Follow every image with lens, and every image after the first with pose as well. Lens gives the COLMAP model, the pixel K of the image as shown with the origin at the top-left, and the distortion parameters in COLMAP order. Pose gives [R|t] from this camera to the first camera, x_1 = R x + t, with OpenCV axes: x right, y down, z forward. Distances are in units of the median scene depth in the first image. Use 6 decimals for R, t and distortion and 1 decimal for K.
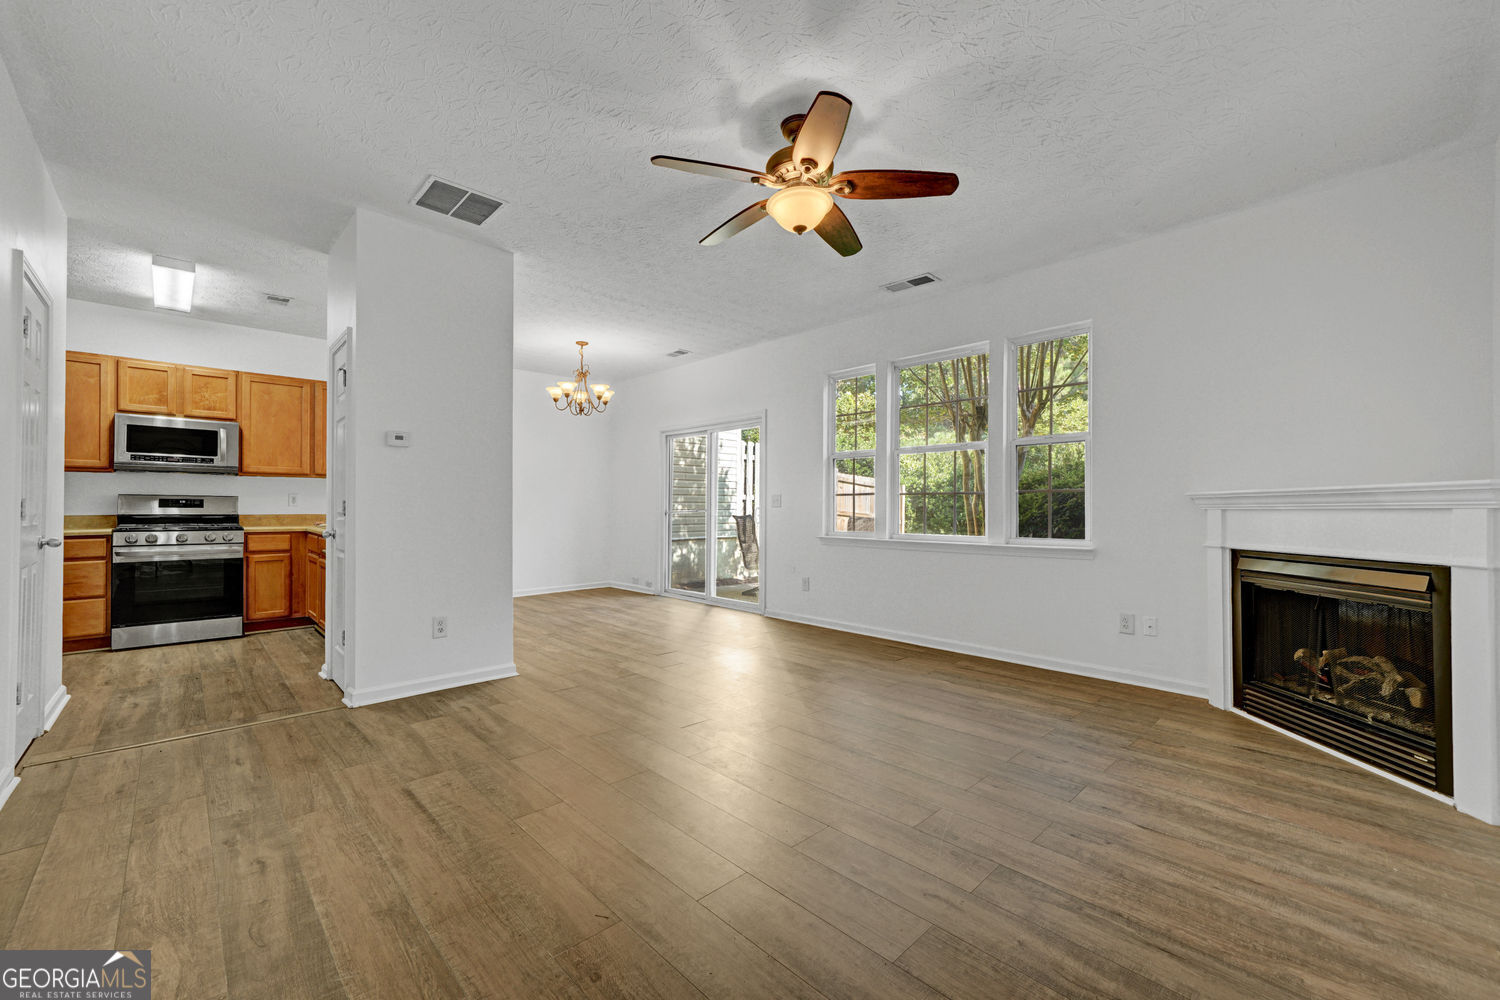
lens RADIAL K [[606.6, 0, 745.2], [0, 606.6, 505.6], [0, 0, 1]] dist [0.003391, -0.000881]
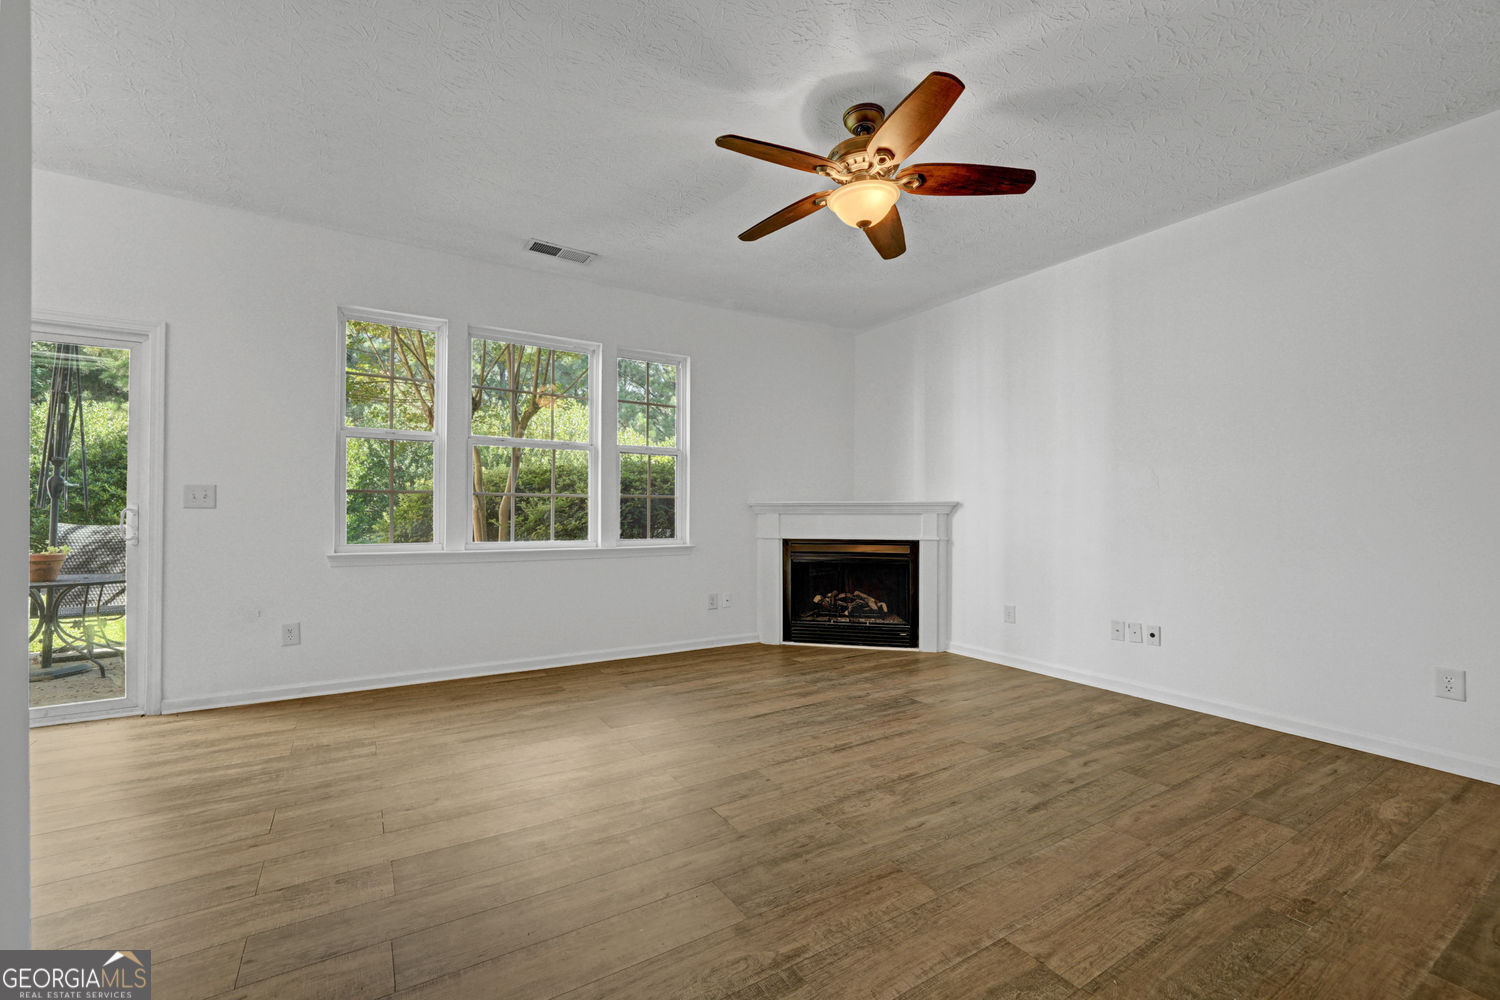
lens RADIAL K [[606.6, 0, 723.9], [0, 606.6, 516.1], [0, 0, 1]] dist [0.003391, -0.000881]
pose [[0.217407, -0.002538, 0.976078, -0.632418], [-0.011201, 0.999924, 0.005095, 0.006746], [-0.976017, -0.012041, 0.217362, 0.711444]]
